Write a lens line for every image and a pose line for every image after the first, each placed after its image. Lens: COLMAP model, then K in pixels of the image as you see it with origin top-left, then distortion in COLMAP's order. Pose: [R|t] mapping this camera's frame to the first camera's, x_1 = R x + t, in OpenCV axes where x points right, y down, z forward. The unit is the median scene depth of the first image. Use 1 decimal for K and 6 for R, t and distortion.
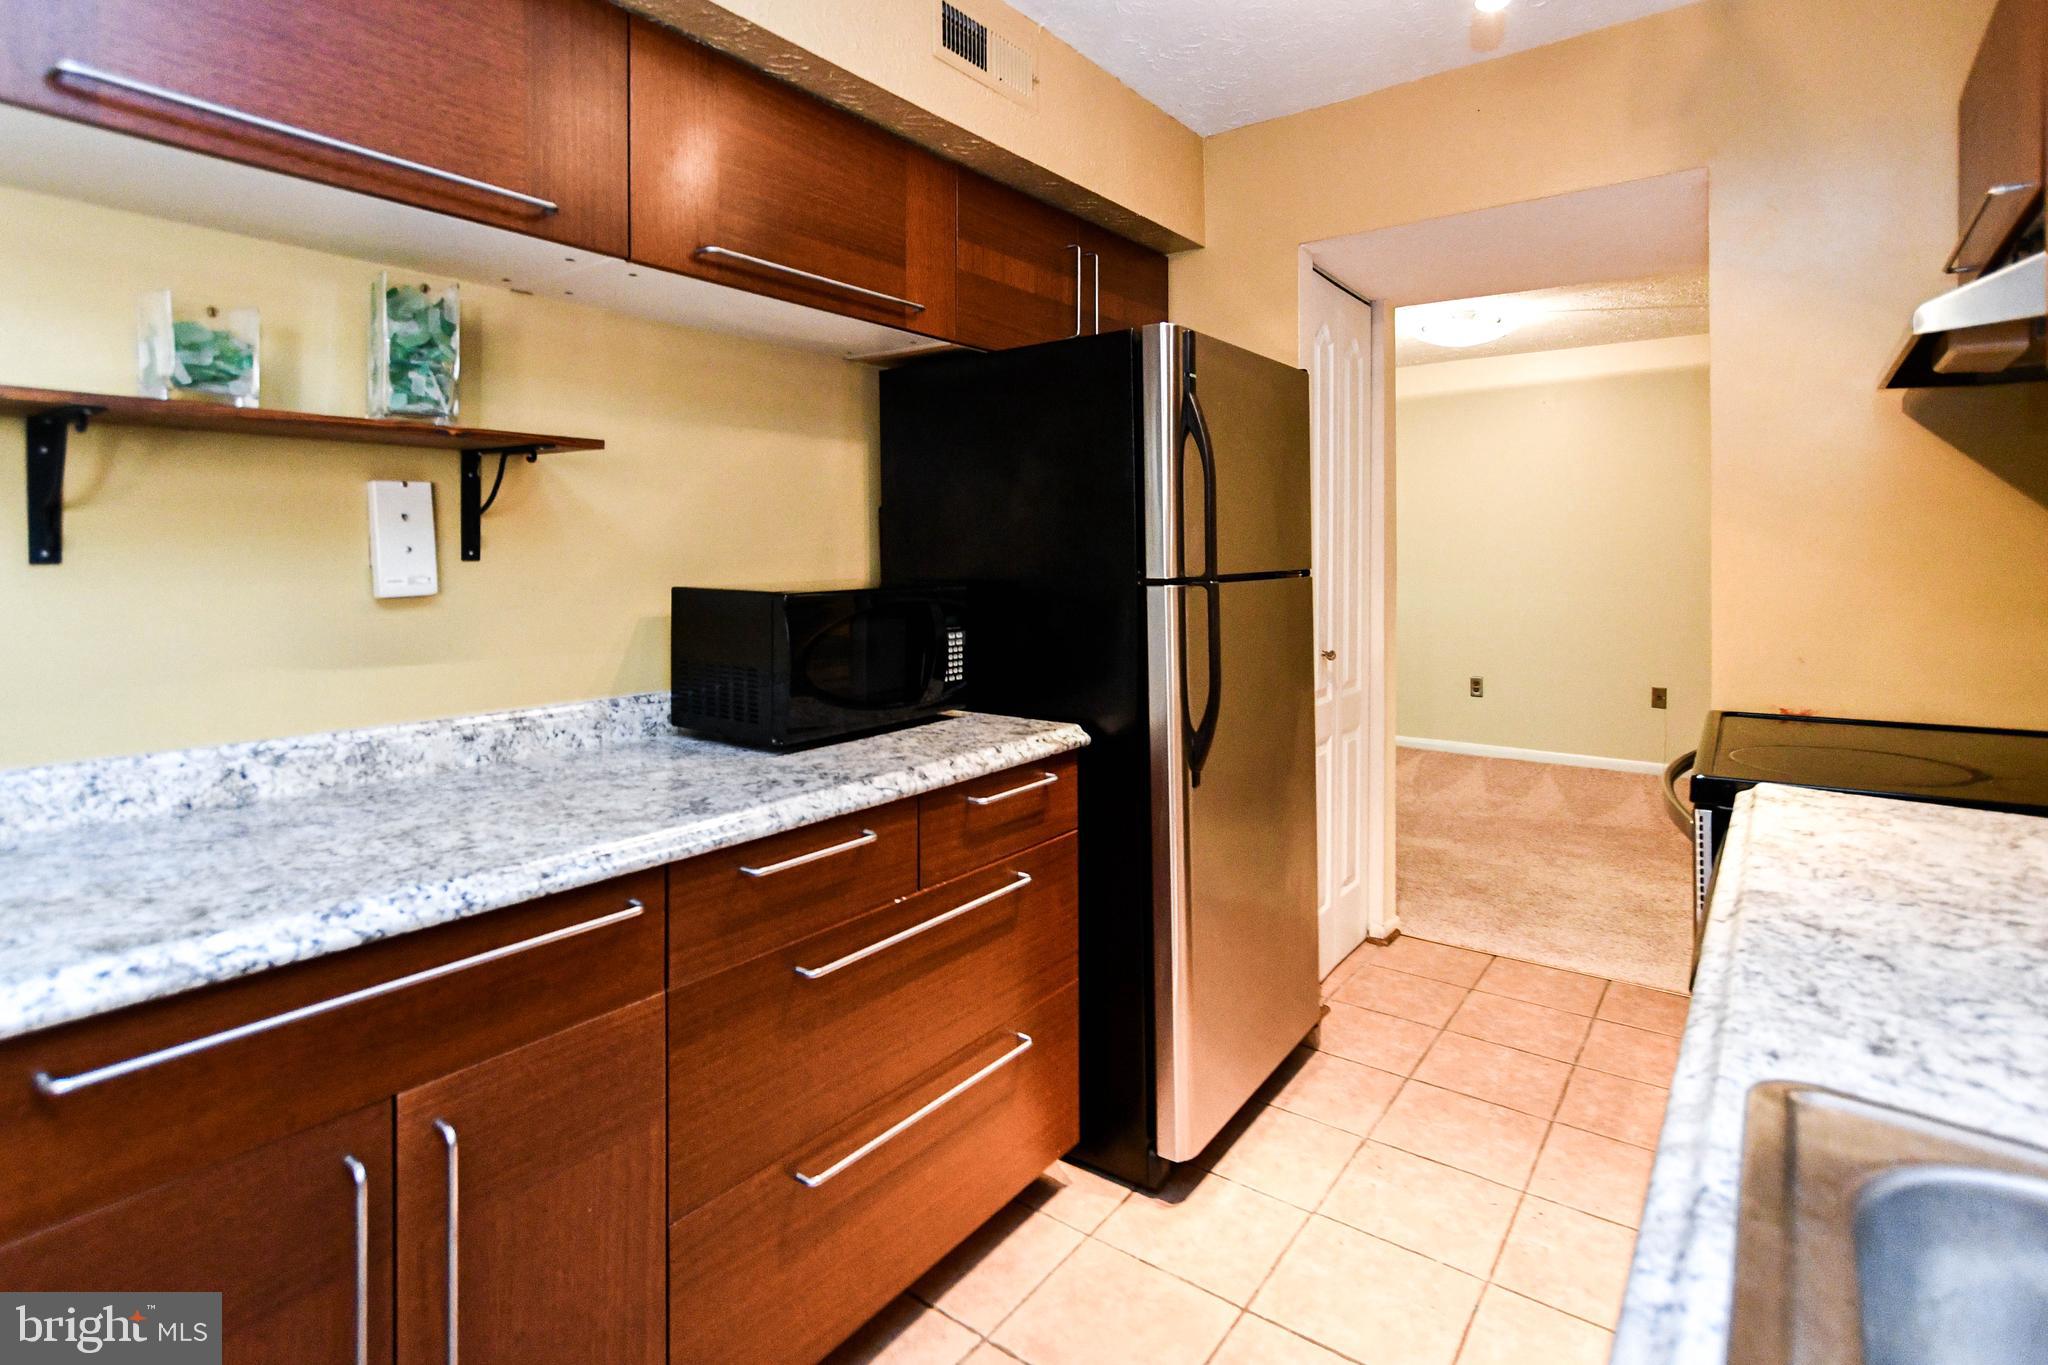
lens RADIAL K [[1013.3, 0, 1020.2], [0, 1013.3, 563.5], [0, 0, 1]] dist [0.001871, 0.000607]
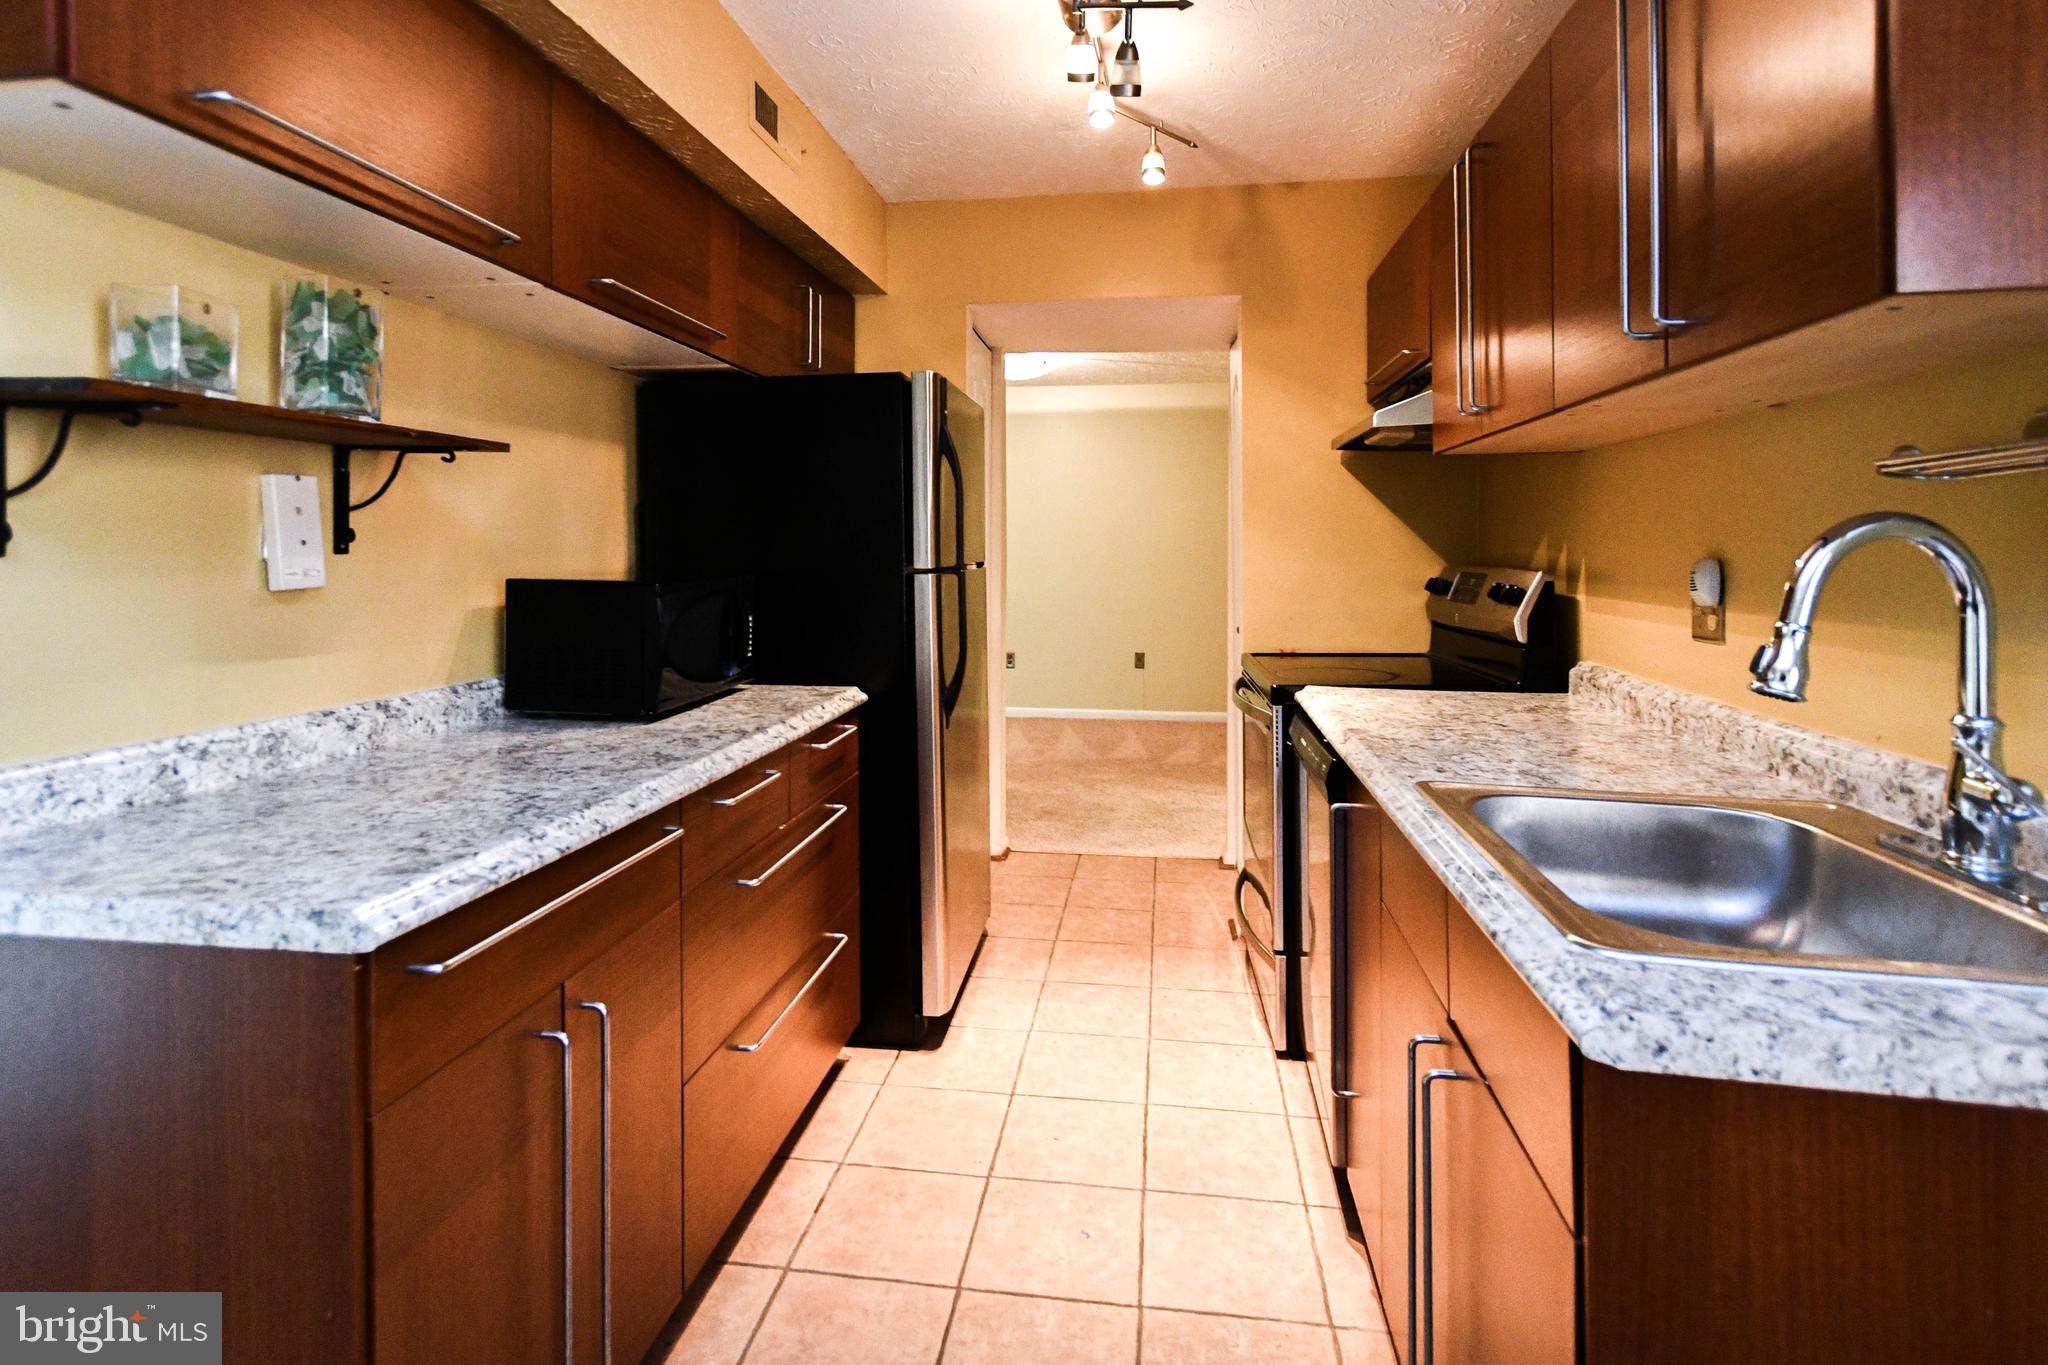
lens RADIAL K [[1013.3, 0, 1020.2], [0, 1013.3, 563.5], [0, 0, 1]] dist [0.001871, 0.000607]
pose [[0.876334, -0.003044, 0.481695, -0.411084], [0.000404, 0.999984, 0.005583, 0.001542], [-0.481705, -0.004698, 0.876321, -0.204667]]
